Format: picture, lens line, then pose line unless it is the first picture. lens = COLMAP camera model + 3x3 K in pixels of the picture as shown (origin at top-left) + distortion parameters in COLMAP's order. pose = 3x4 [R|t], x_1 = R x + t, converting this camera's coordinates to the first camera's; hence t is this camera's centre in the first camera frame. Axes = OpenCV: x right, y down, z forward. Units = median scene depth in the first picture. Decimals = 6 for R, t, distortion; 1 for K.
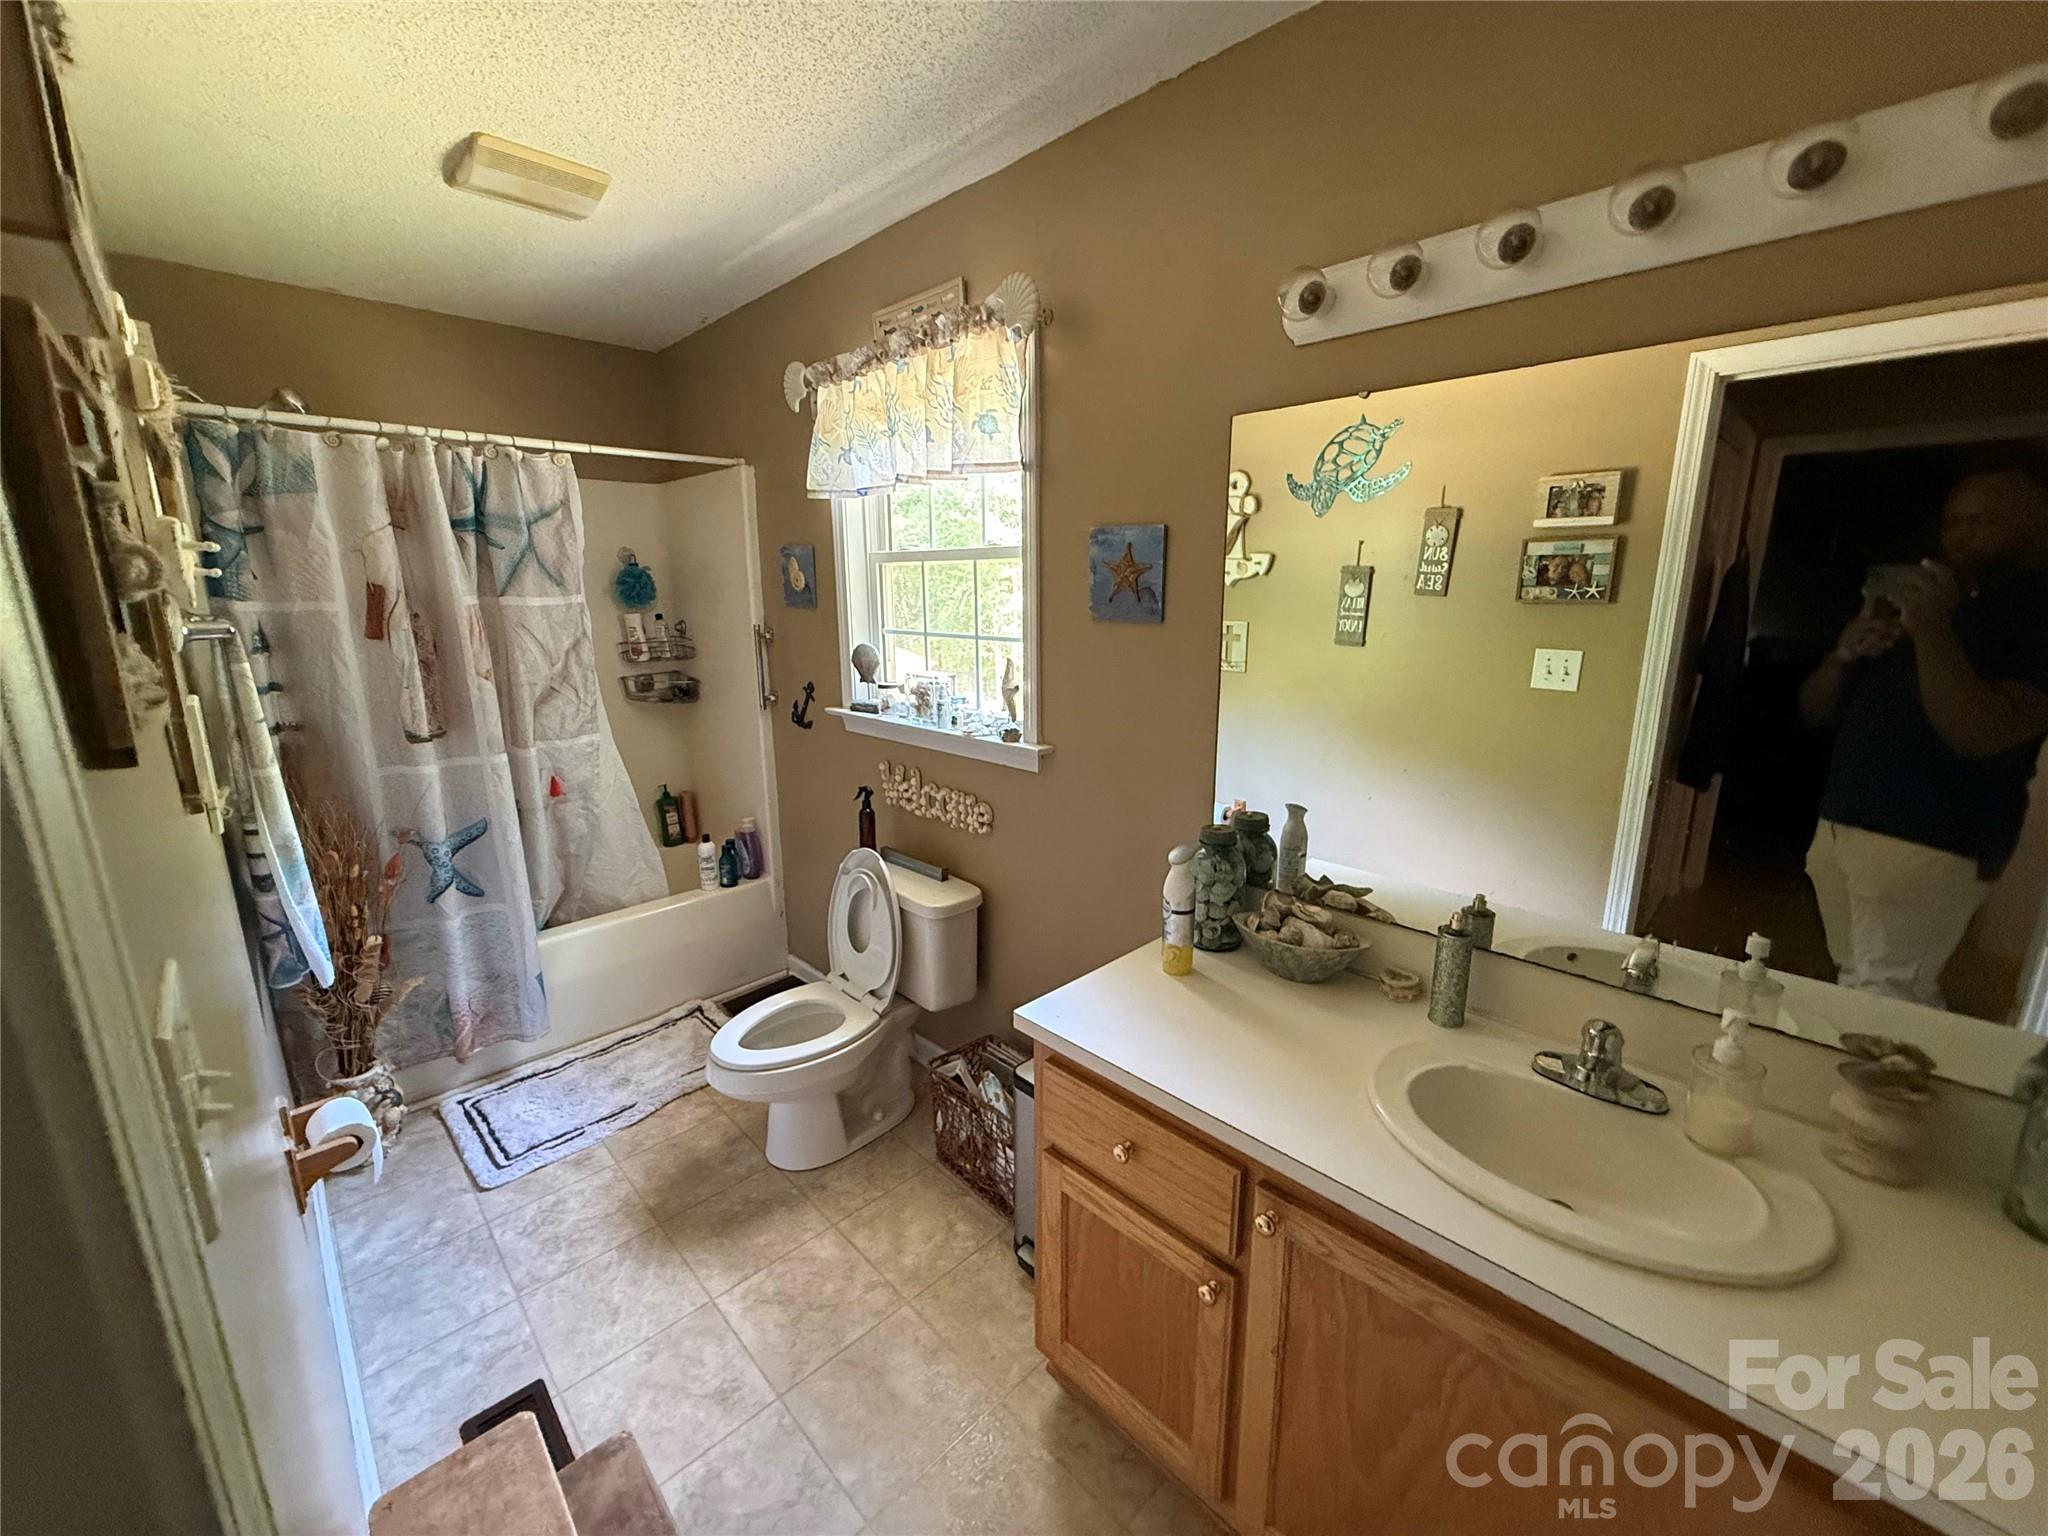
lens RADIAL K [[811.3, 0, 1018.8], [0, 811.3, 765.5], [0, 0, 1]] dist [-0.001167, 0.000054]
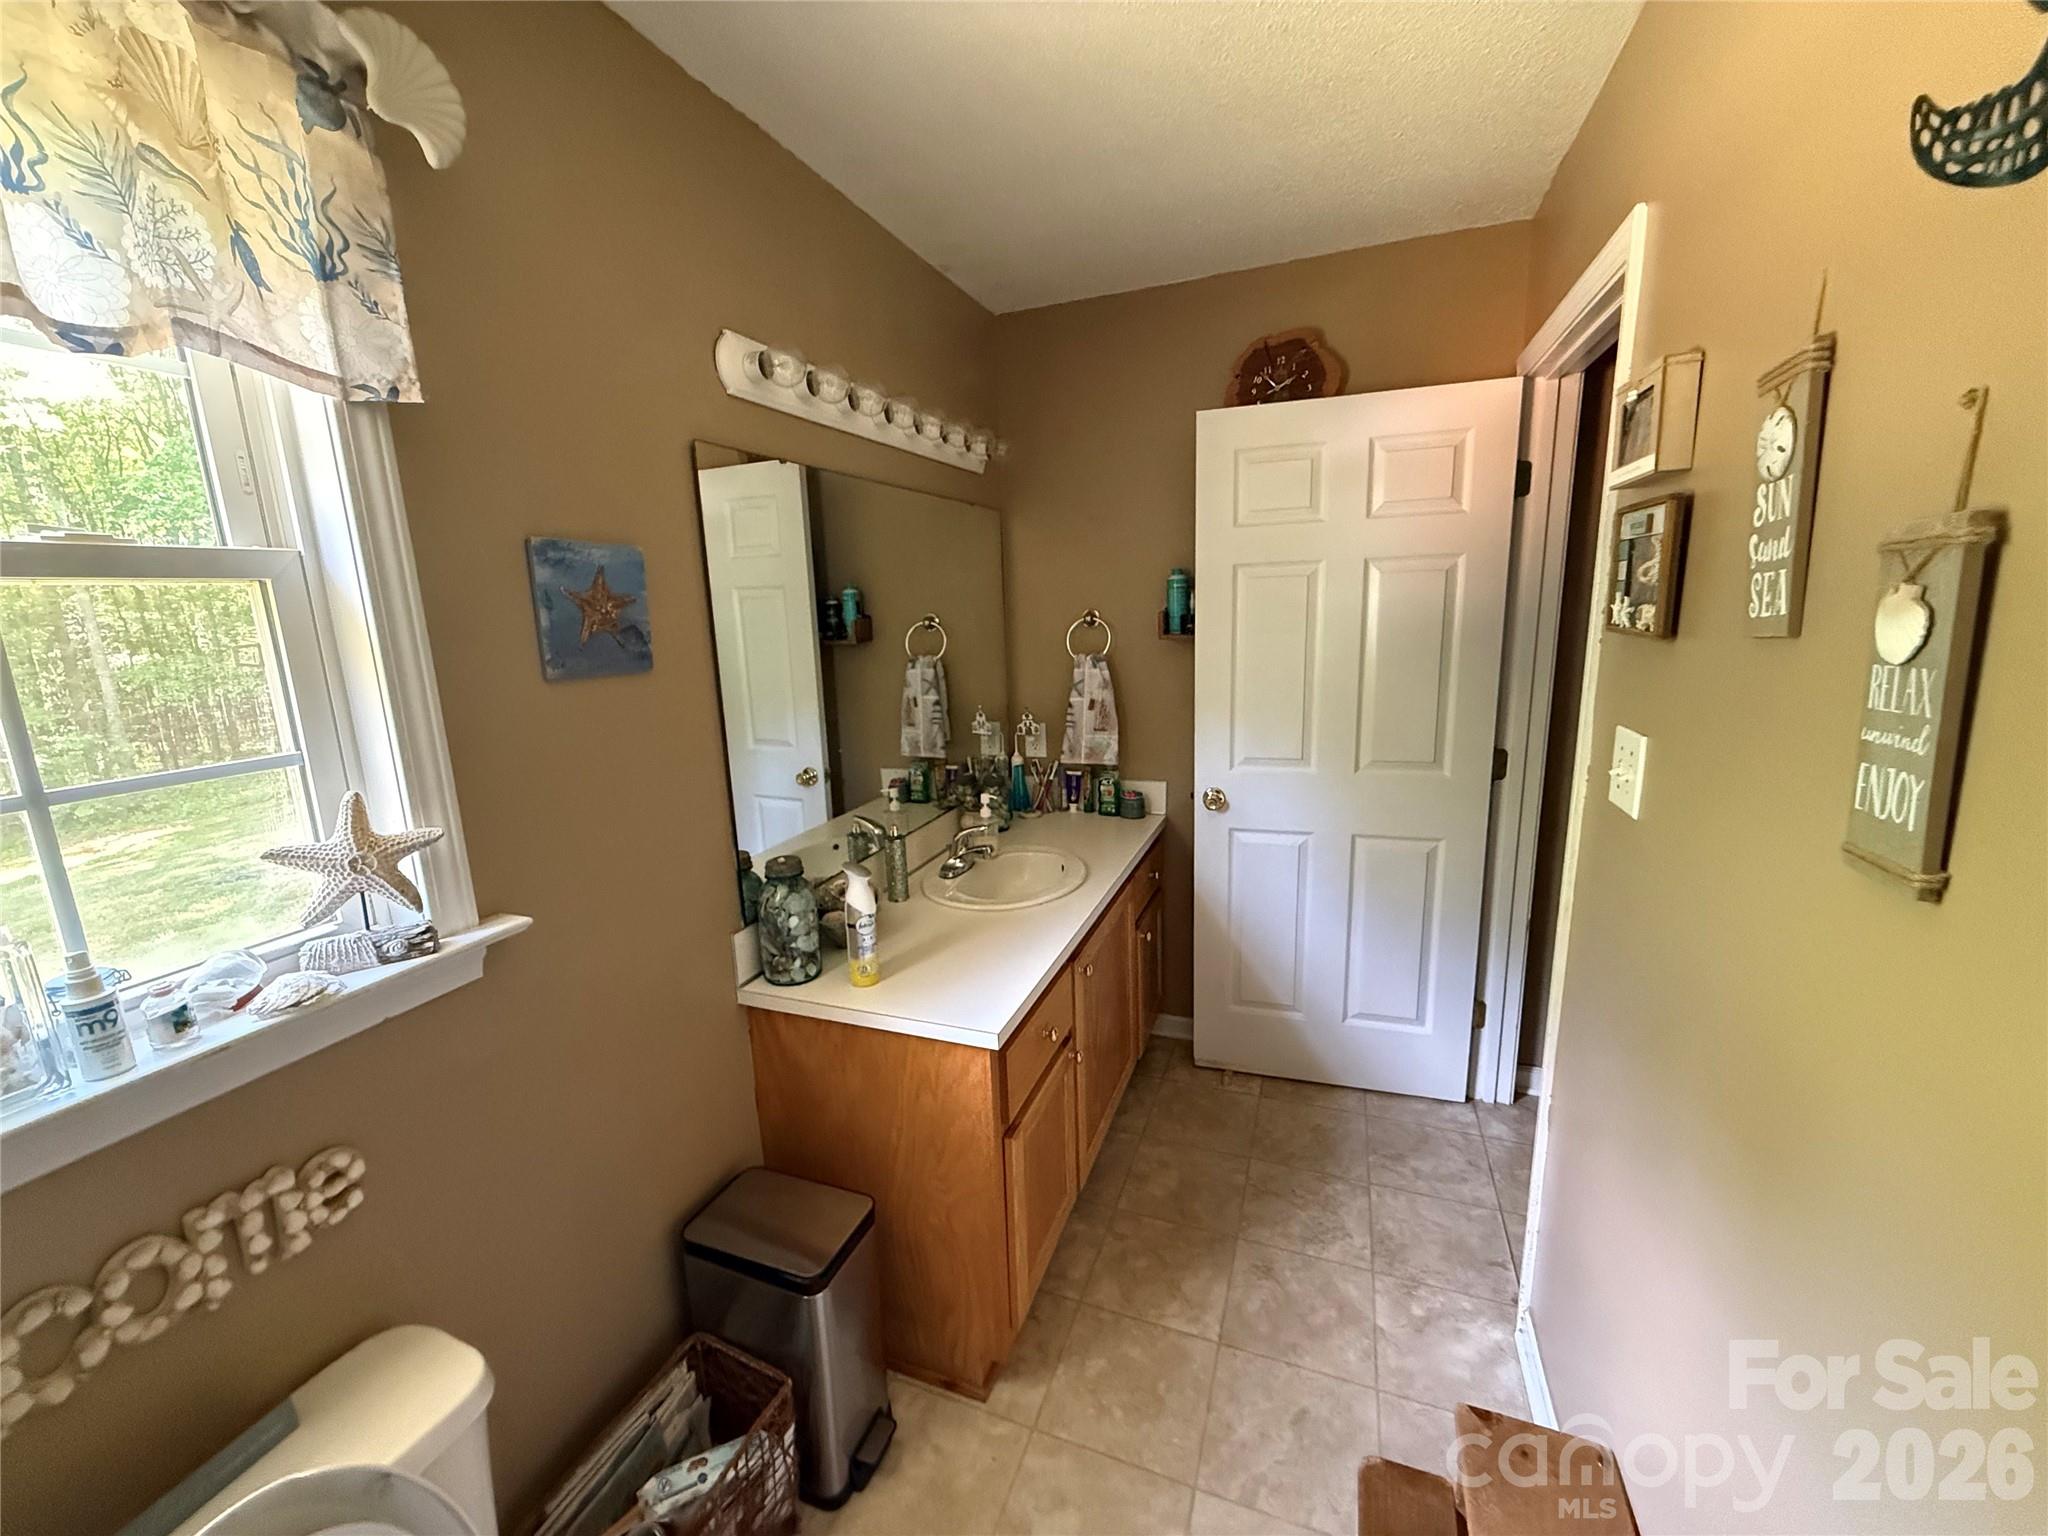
lens RADIAL K [[811.3, 0, 1018.8], [0, 811.3, 765.5], [0, 0, 1]] dist [-0.001167, 0.000054]
pose [[-0.413253, -0.158397, 0.896734, -0.547966], [0.237260, 0.932013, 0.273968, -0.173836], [-0.879164, 0.325977, -0.347576, 0.779323]]
